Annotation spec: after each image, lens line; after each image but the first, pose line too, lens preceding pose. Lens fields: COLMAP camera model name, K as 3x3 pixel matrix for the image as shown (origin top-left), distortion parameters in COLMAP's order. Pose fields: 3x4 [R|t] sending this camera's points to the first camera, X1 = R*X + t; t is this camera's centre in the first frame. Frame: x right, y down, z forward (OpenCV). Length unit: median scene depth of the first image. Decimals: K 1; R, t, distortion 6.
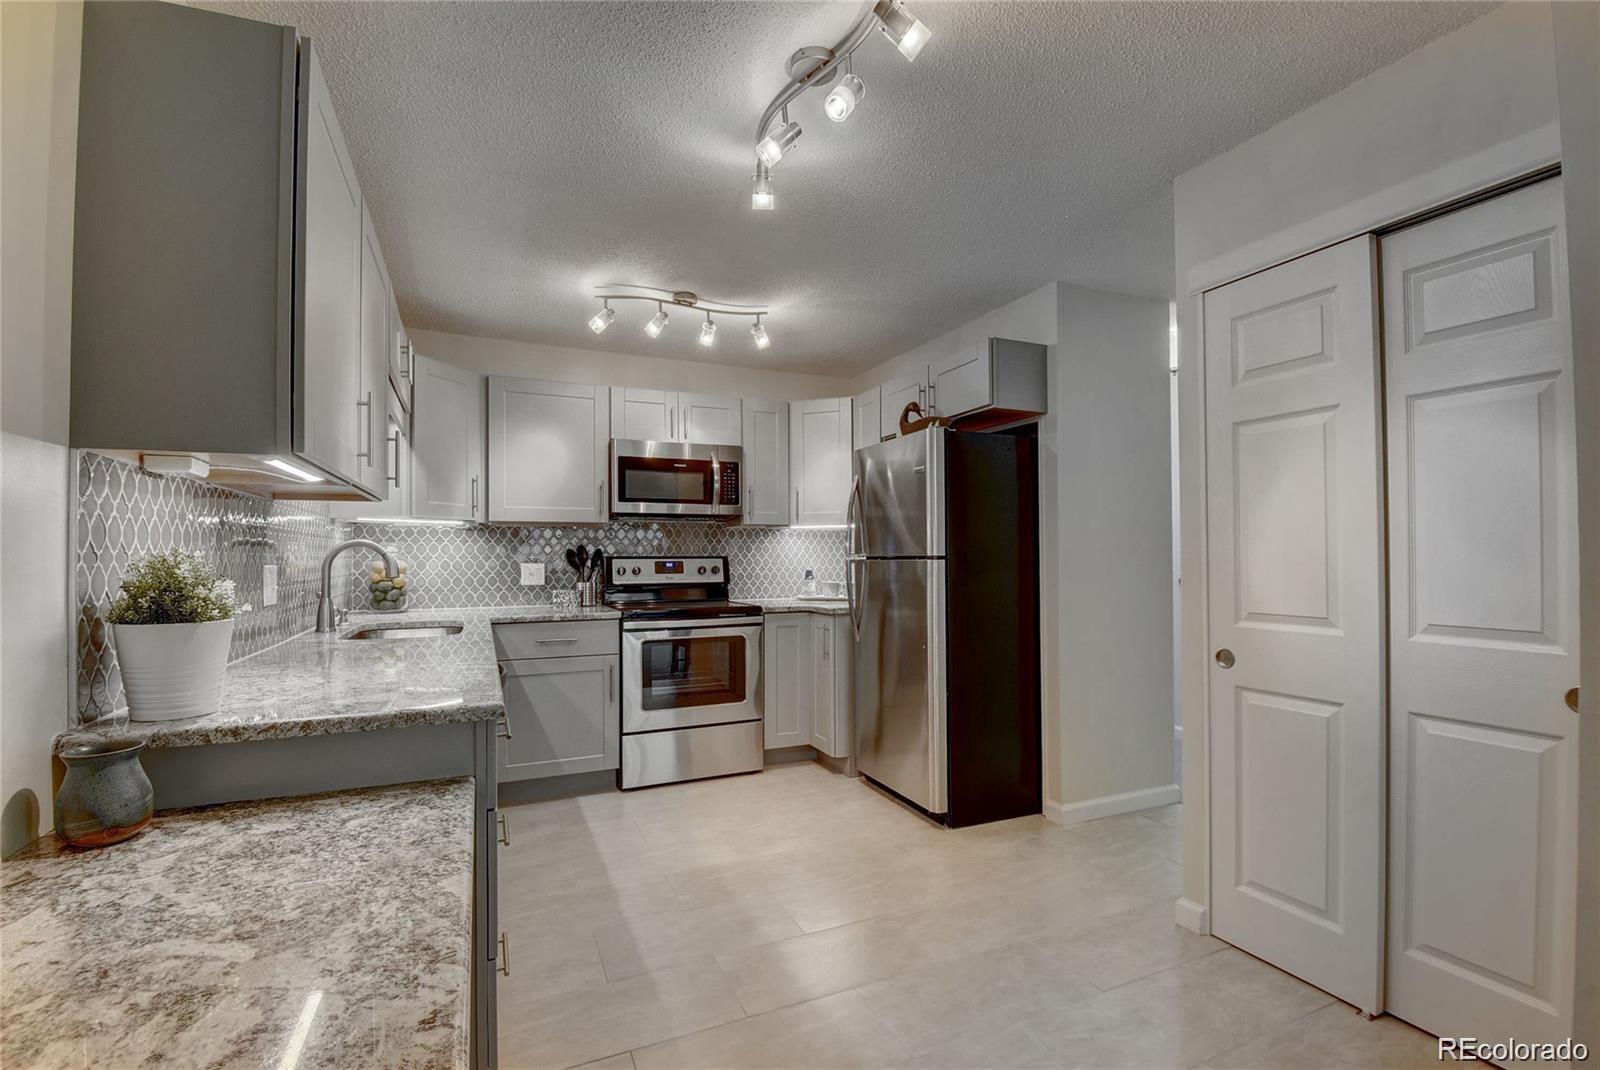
lens RADIAL K [[703.3, 0, 801.0], [0, 703.3, 553.8], [0, 0, 1]] dist [-0.000356, -0.015396]
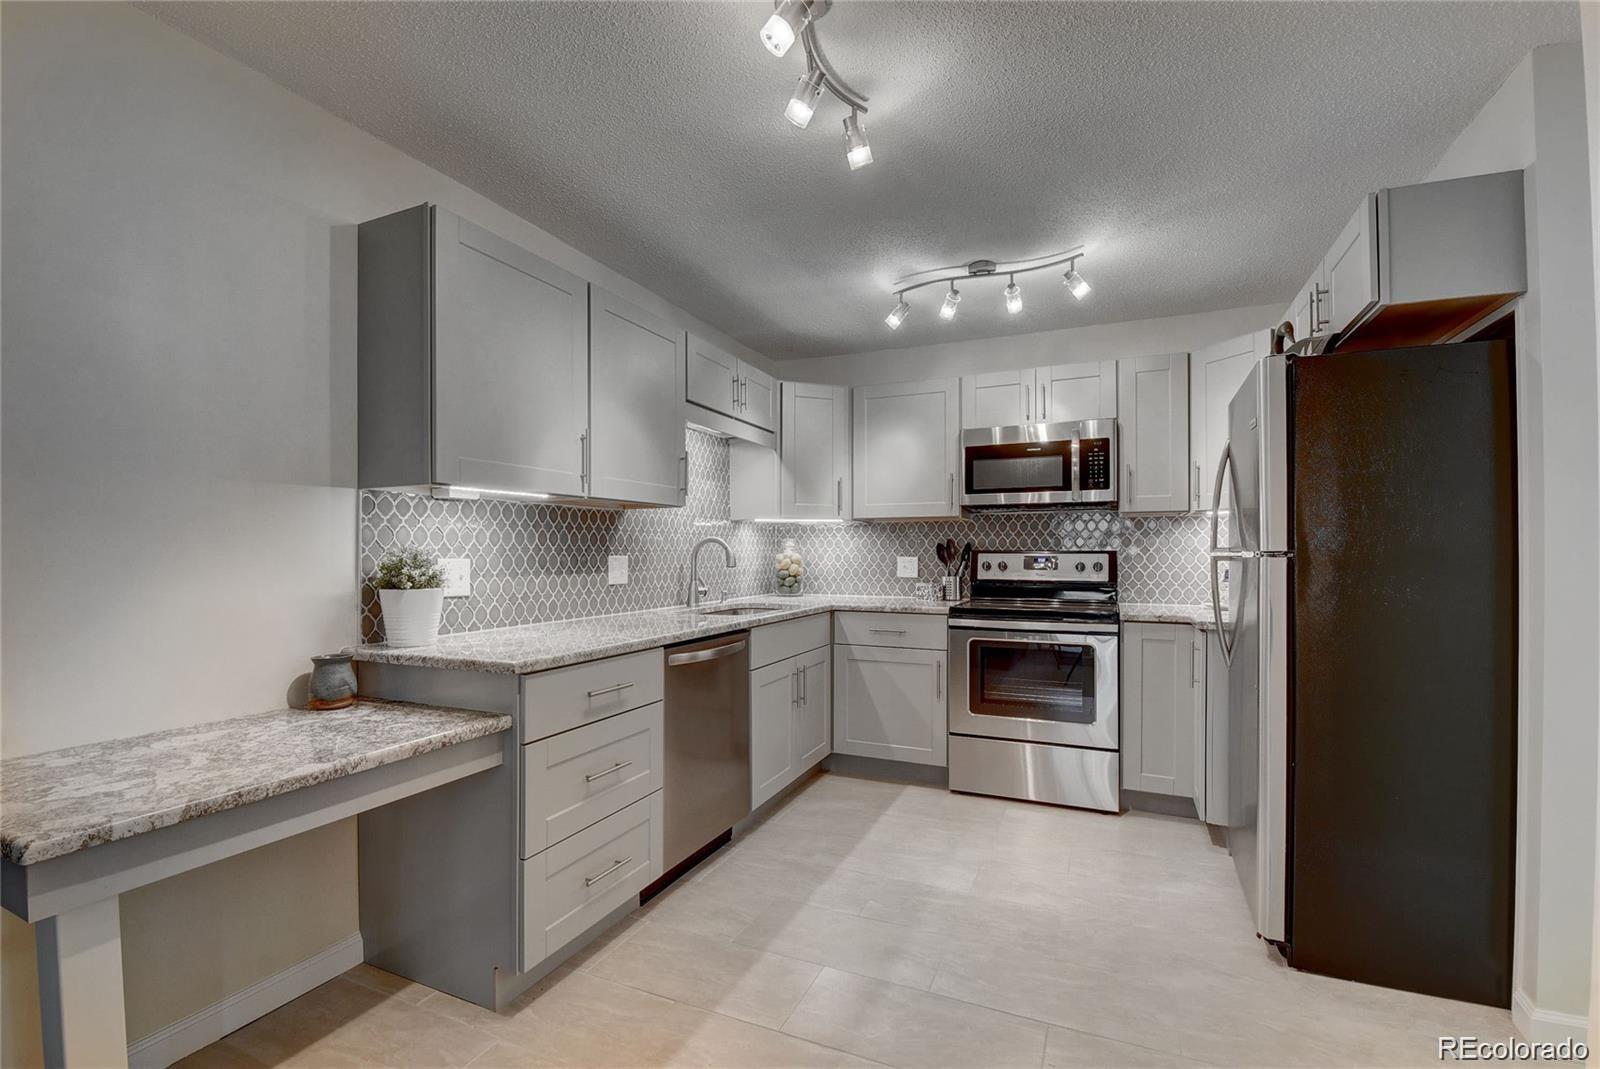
lens RADIAL K [[703.3, 0, 801.0], [0, 703.3, 553.3], [0, 0, 1]] dist [-0.000356, -0.015396]
pose [[0.666116, 0.006801, -0.745817, 0.311553], [-0.000766, 0.999964, 0.008434, -0.000426], [0.745848, -0.005046, 0.666097, 0.185394]]
